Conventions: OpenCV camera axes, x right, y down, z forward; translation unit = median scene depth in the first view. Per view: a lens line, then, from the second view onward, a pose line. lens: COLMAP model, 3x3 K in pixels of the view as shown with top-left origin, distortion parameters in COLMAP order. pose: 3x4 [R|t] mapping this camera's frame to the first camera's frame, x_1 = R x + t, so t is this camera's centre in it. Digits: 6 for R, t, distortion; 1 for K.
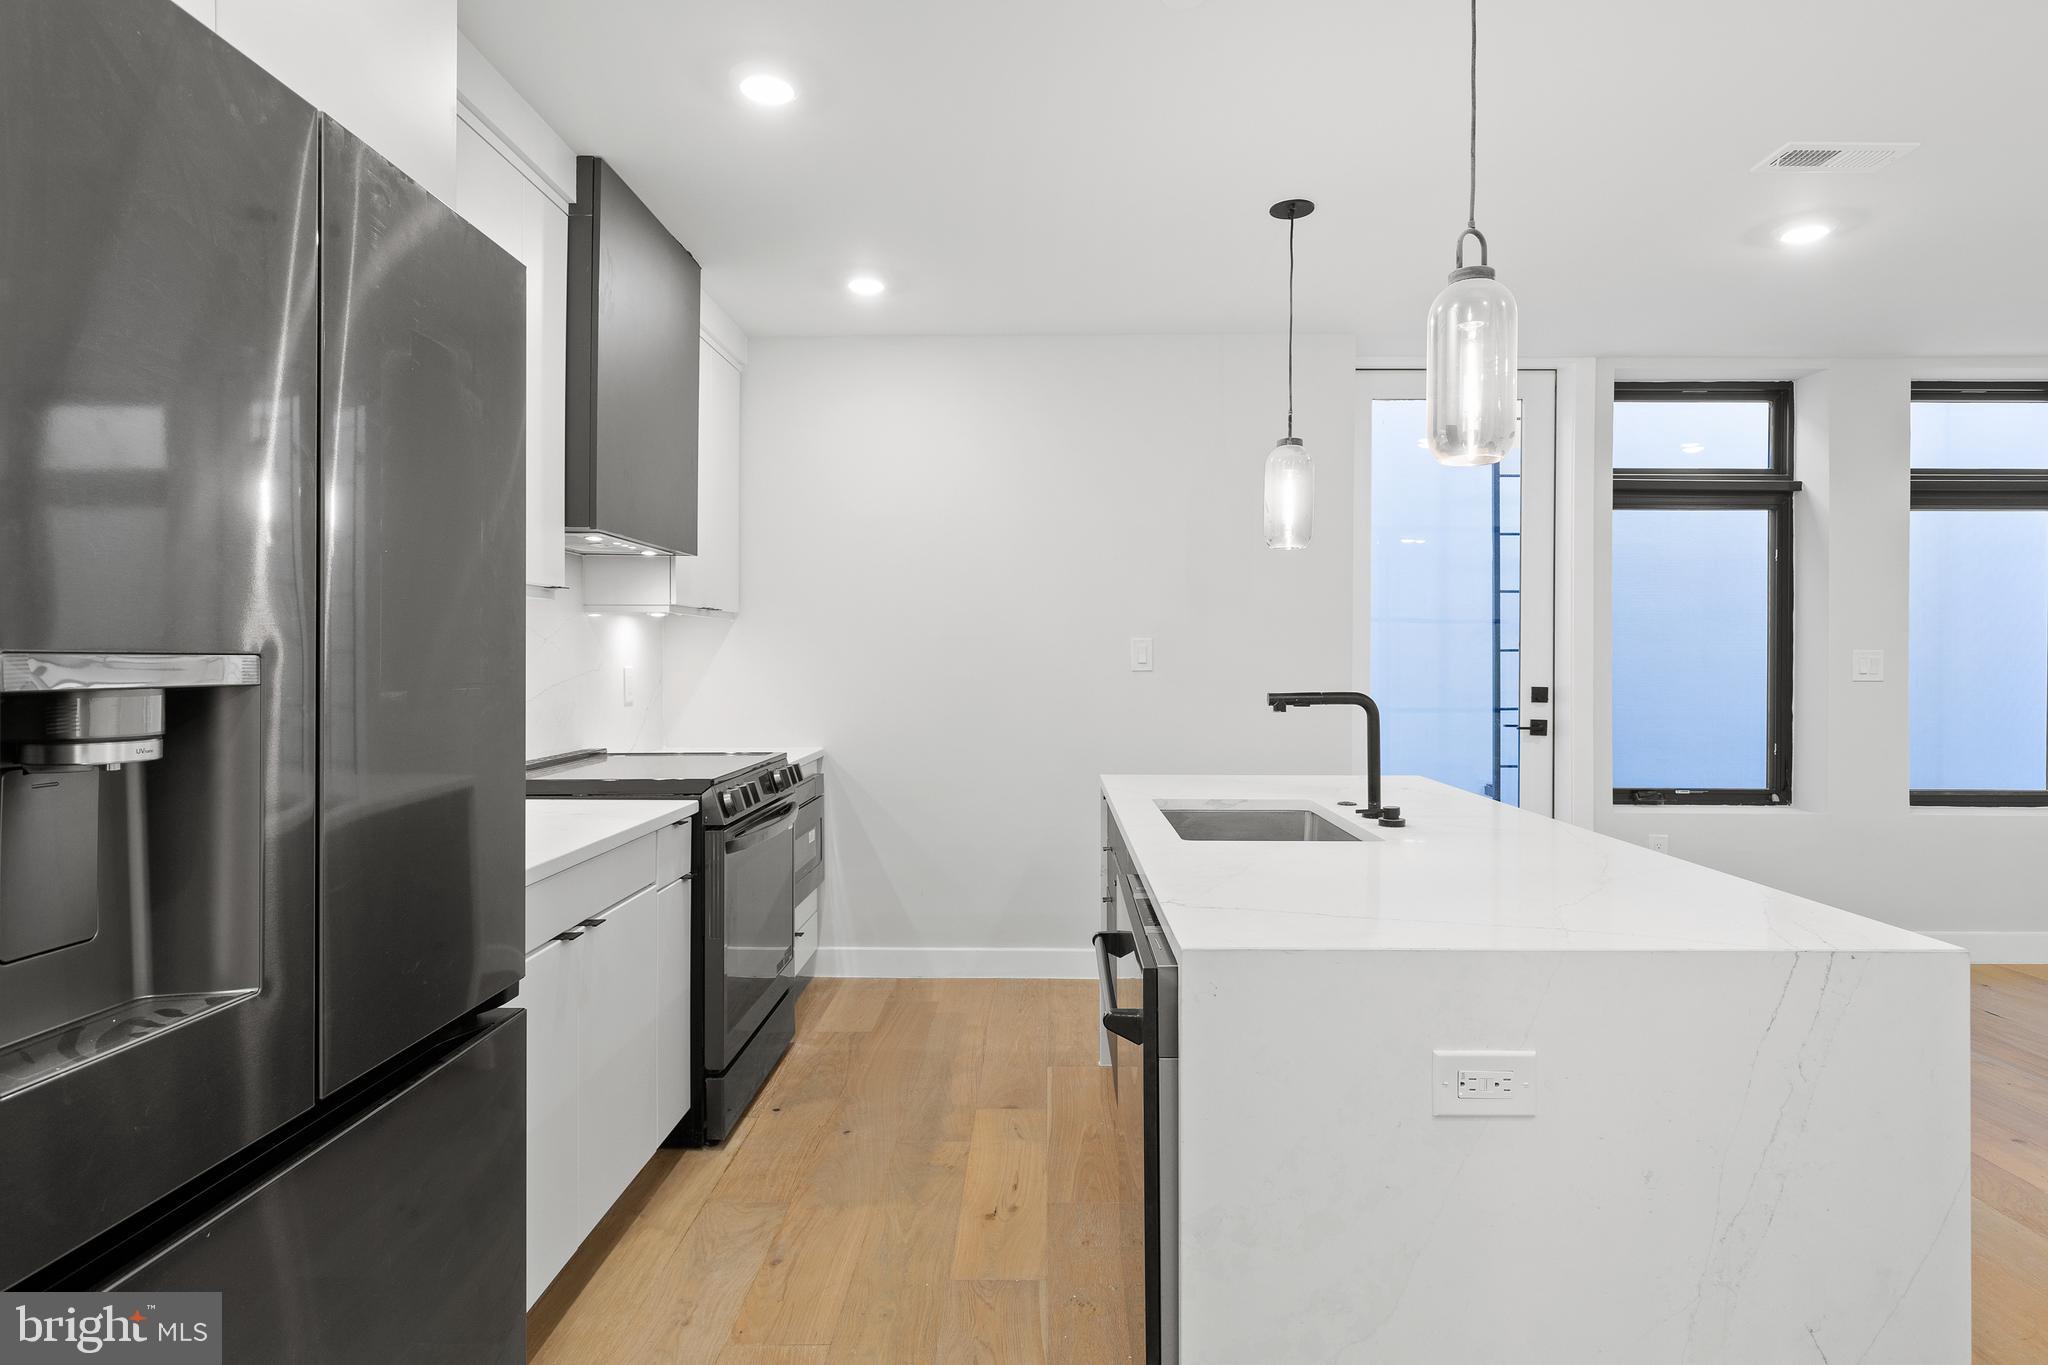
lens RADIAL K [[1120.7, 0, 1024.0], [0, 1120.7, 664.4], [0, 0, 1]] dist [-0.000169, 0.001297]
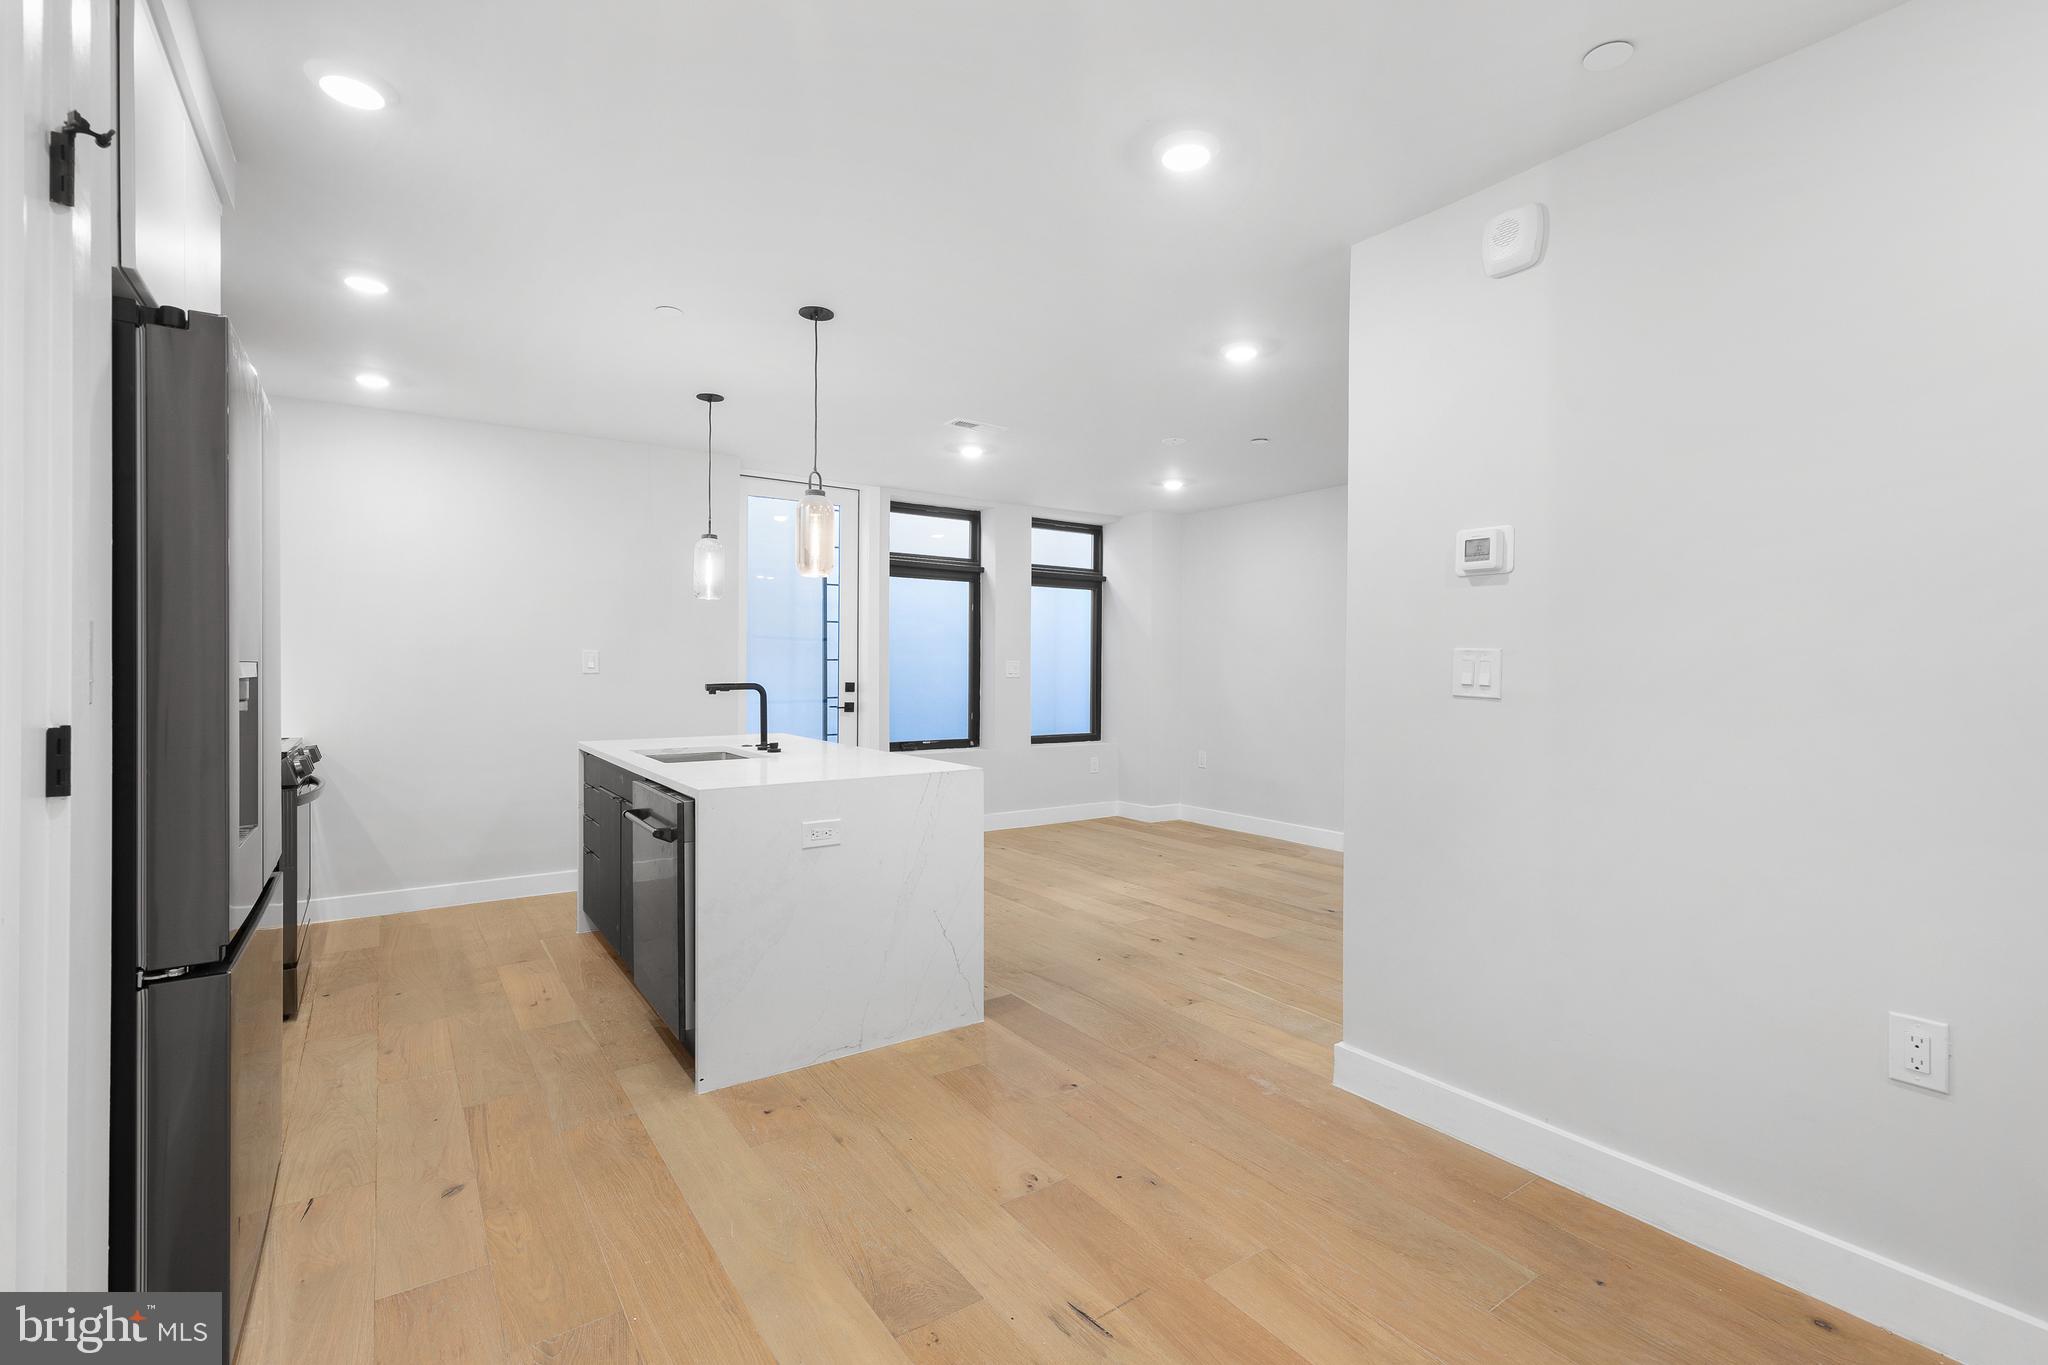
lens RADIAL K [[913.4, 0, 1019.9], [0, 913.4, 675.2], [0, 0, 1]] dist [0.010582, -0.000713]
pose [[0.819526, -0.003500, 0.573031, -0.139562], [0.000027, 0.999982, 0.006069, 0.001911], [-0.573041, -0.004958, 0.819511, -0.326384]]
